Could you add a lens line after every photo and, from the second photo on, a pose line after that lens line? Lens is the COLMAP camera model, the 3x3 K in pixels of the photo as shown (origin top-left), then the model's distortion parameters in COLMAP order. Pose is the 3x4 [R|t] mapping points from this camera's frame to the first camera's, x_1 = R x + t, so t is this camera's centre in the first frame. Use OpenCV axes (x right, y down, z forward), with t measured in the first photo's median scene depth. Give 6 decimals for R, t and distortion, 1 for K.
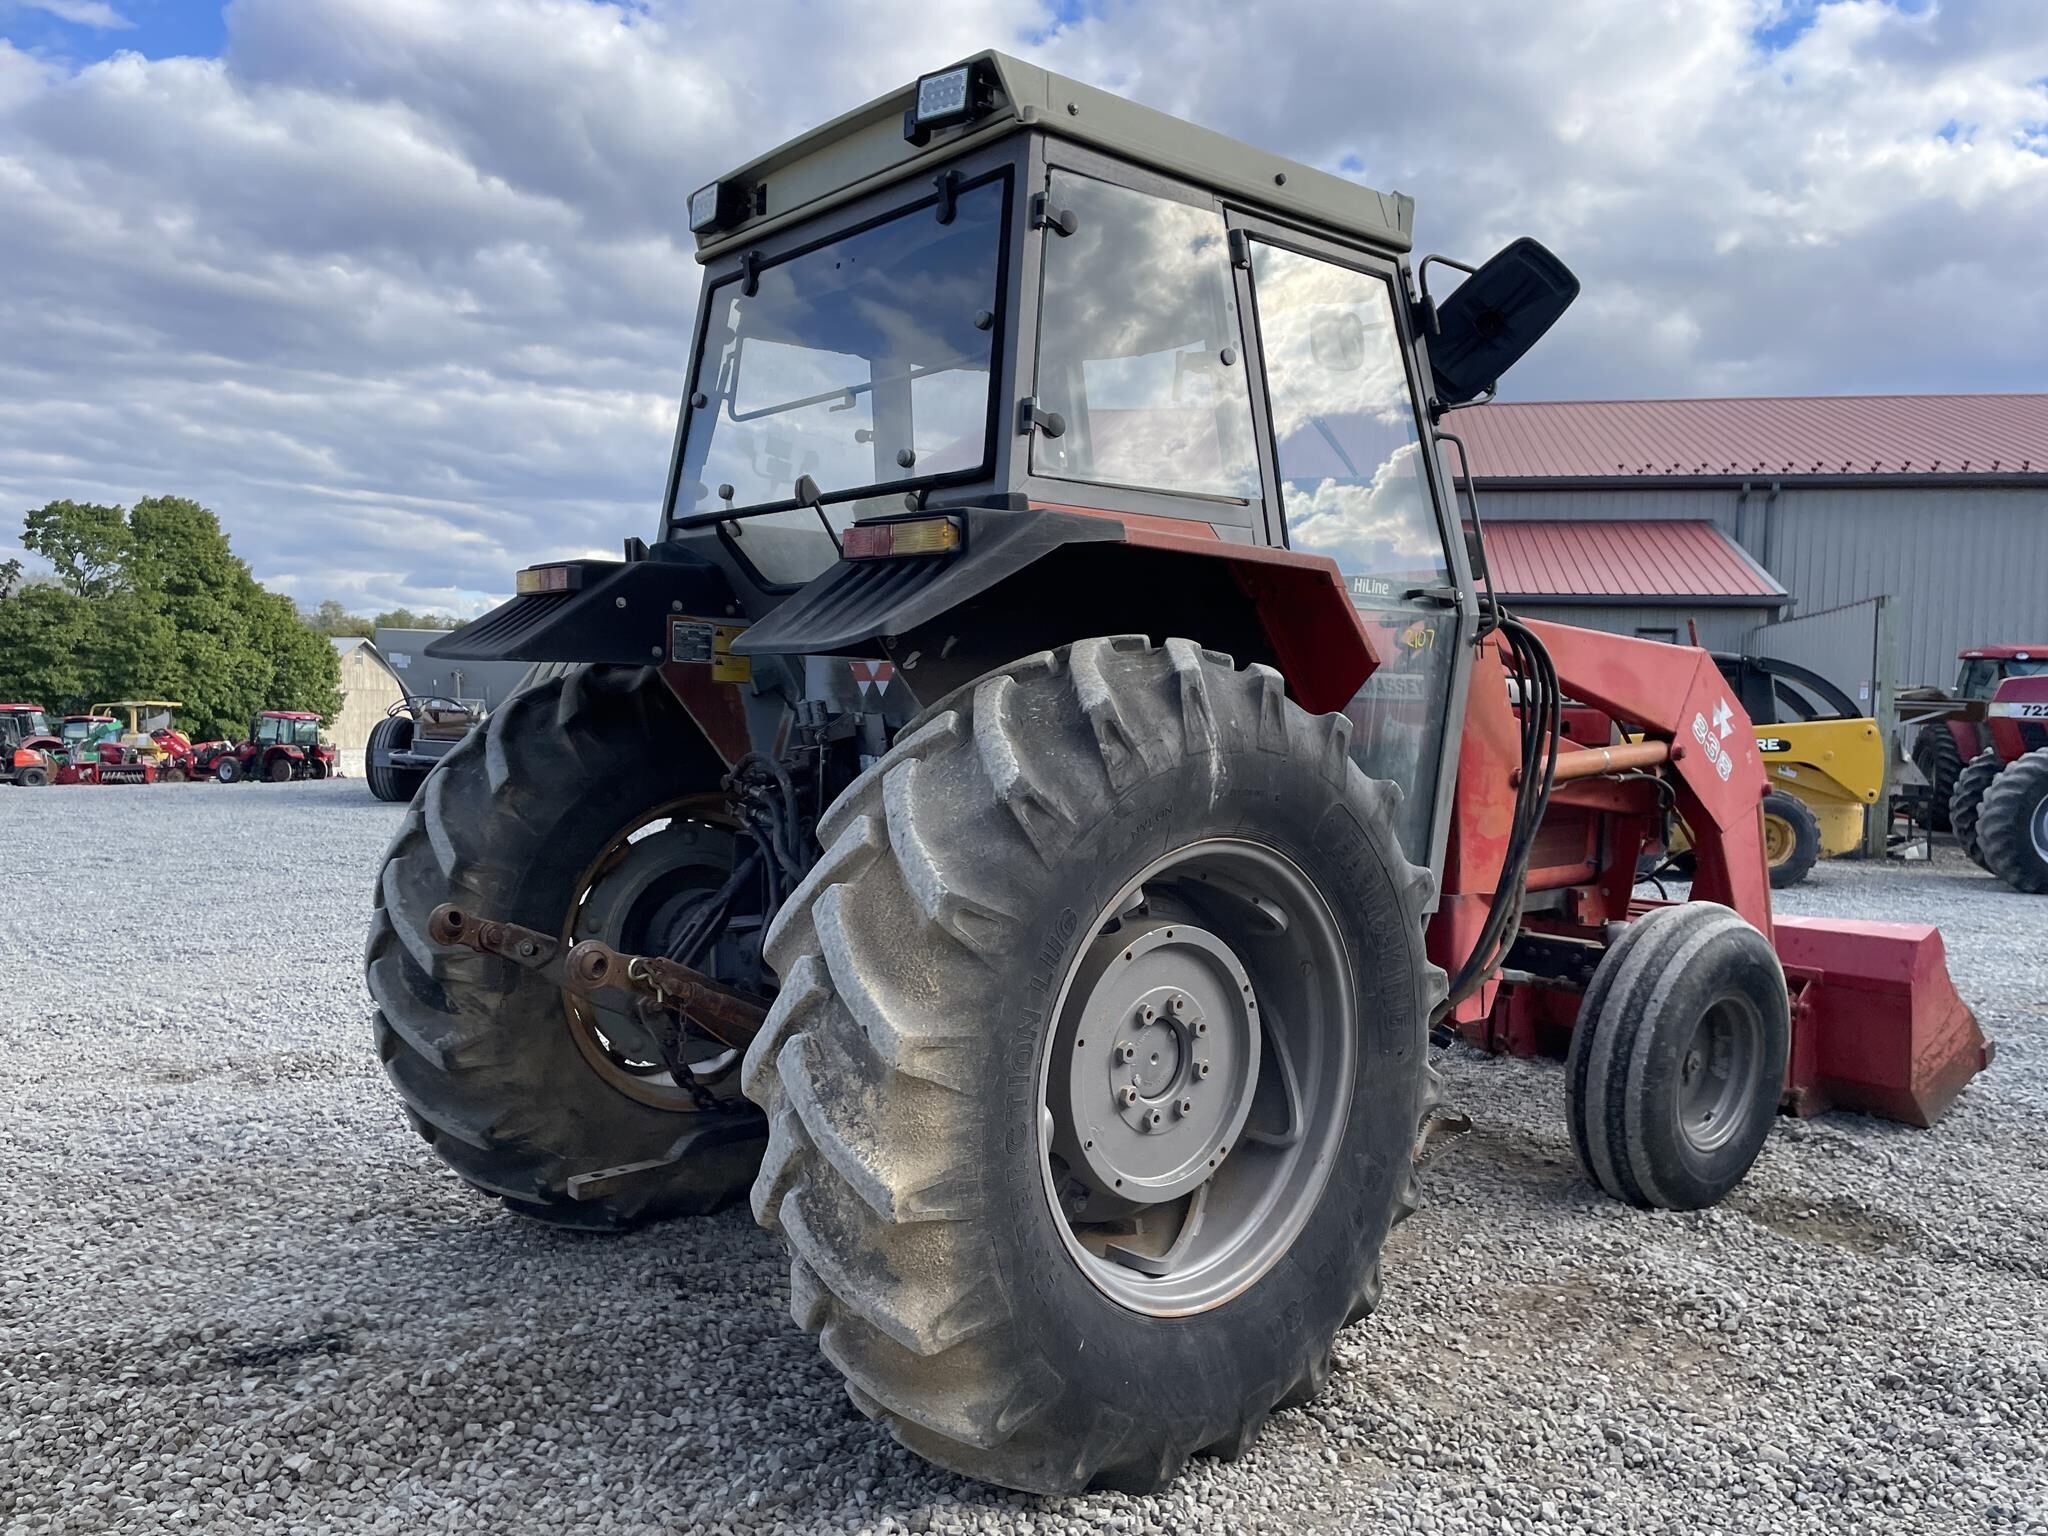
lens RADIAL K [[1547.5, 0, 1022.7], [0, 1547.5, 751.3], [0, 0, 1]] dist [0.094237, -0.131645]
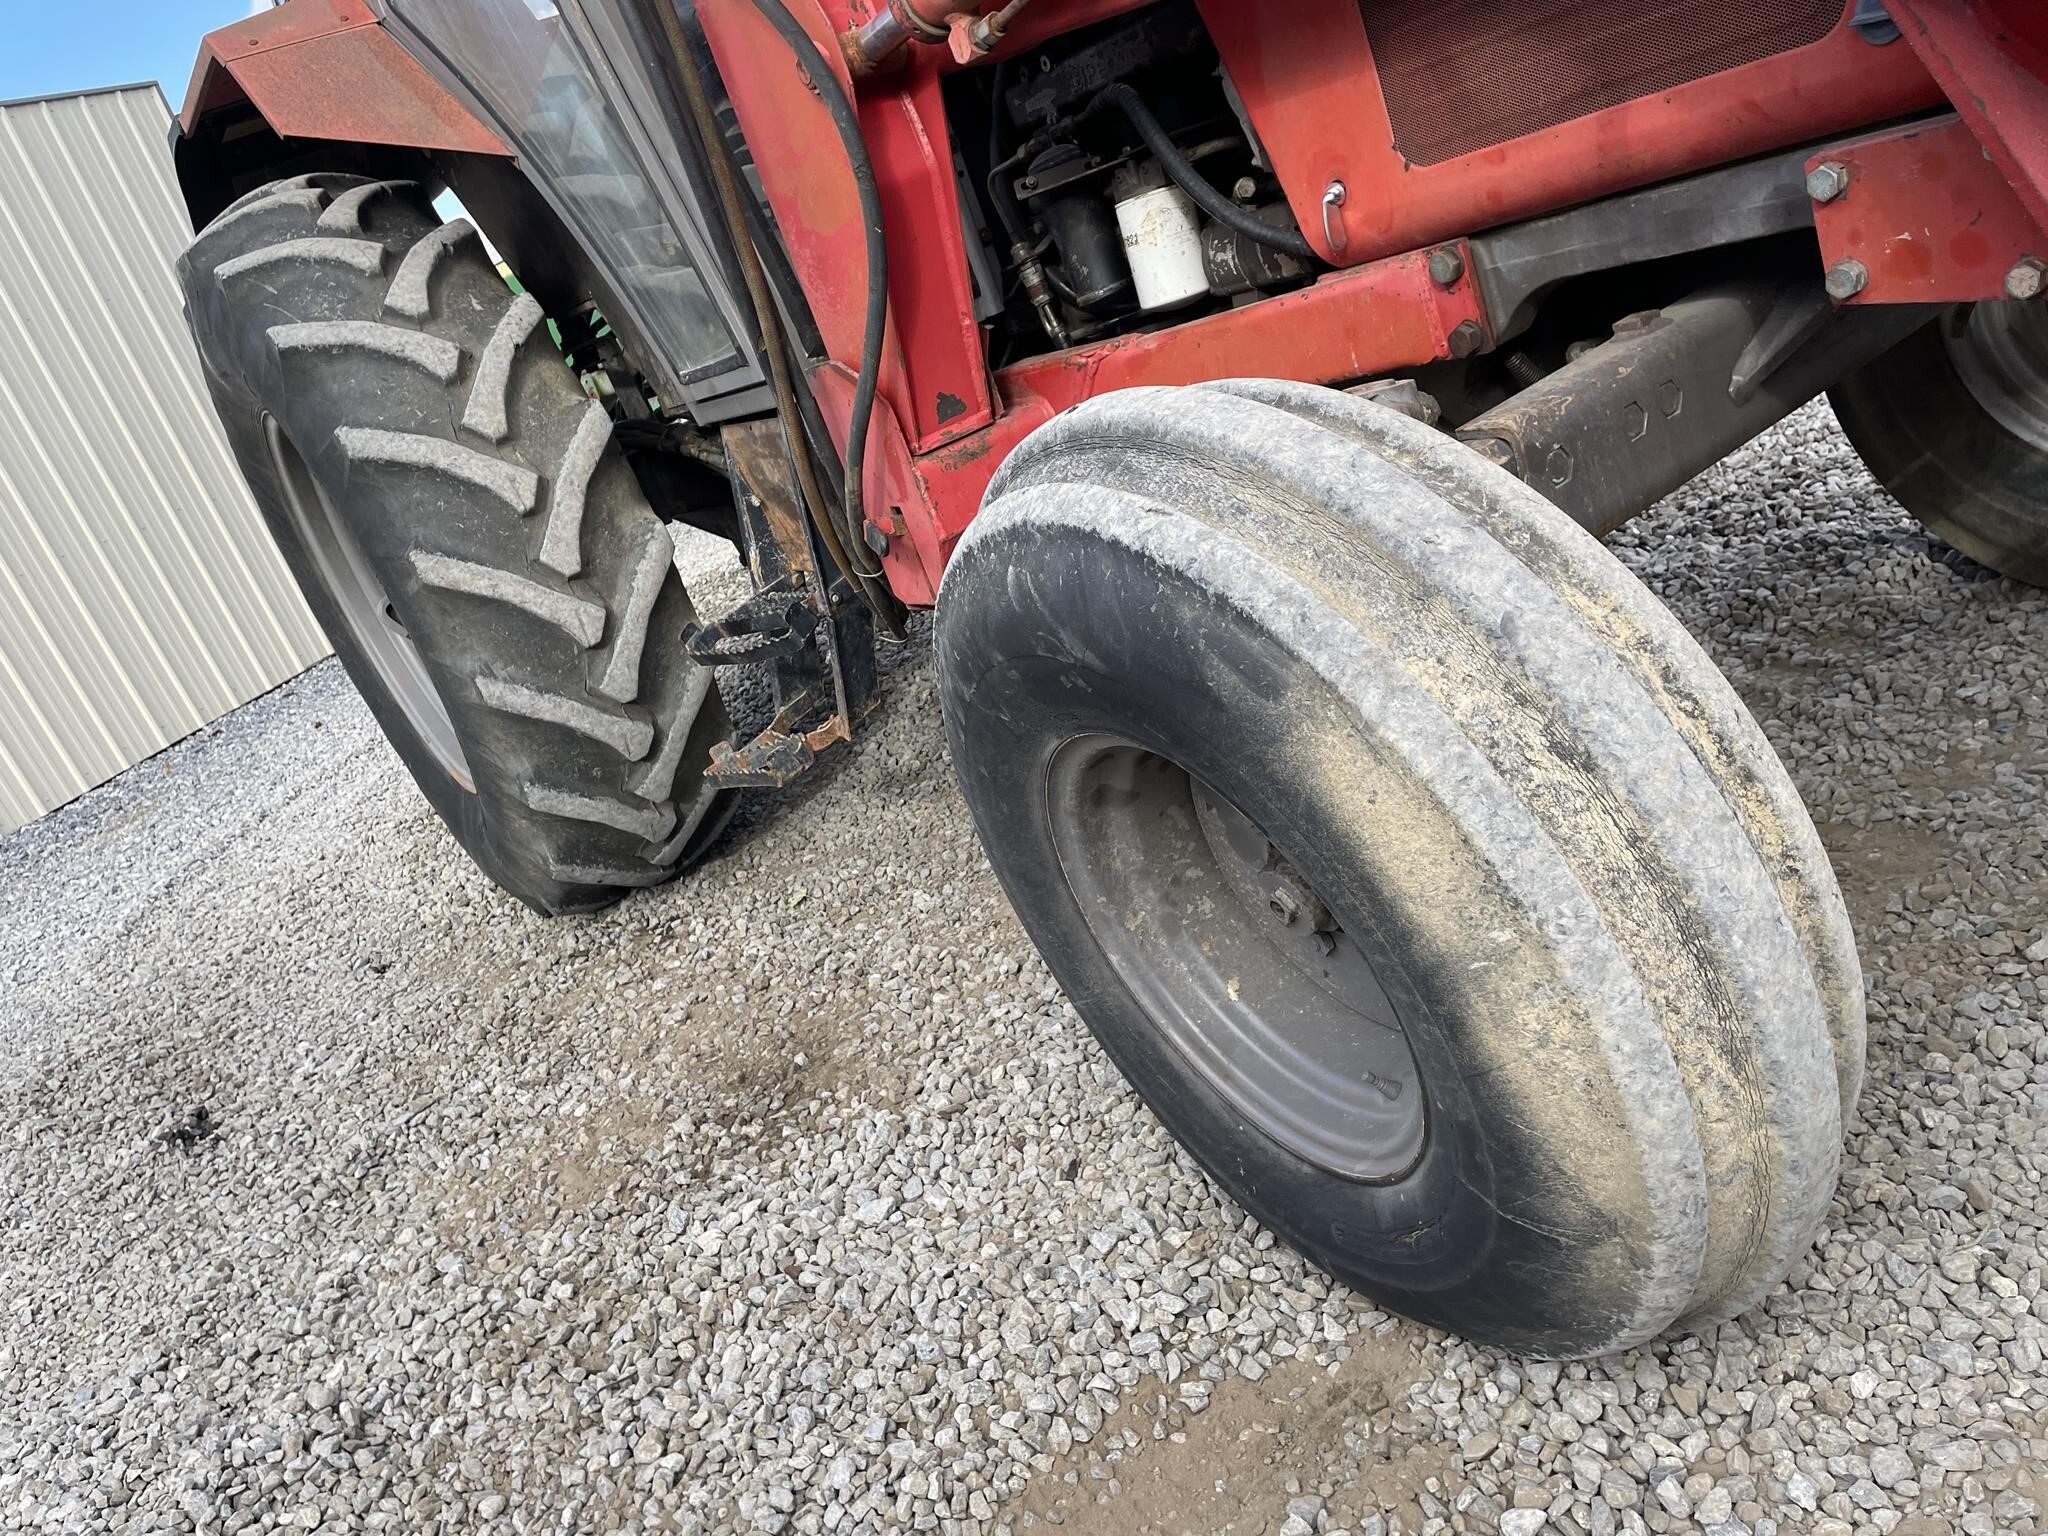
lens RADIAL K [[1527.3, 0, 1024.7], [0, 1527.3, 775.8], [0, 0, 1]] dist [0.091015, -0.121895]
pose [[-0.145933, 0.380247, -0.913300, 0.758465], [0.320485, 0.891569, 0.319990, 0.069662], [0.935945, -0.246002, -0.251973, 1.121026]]
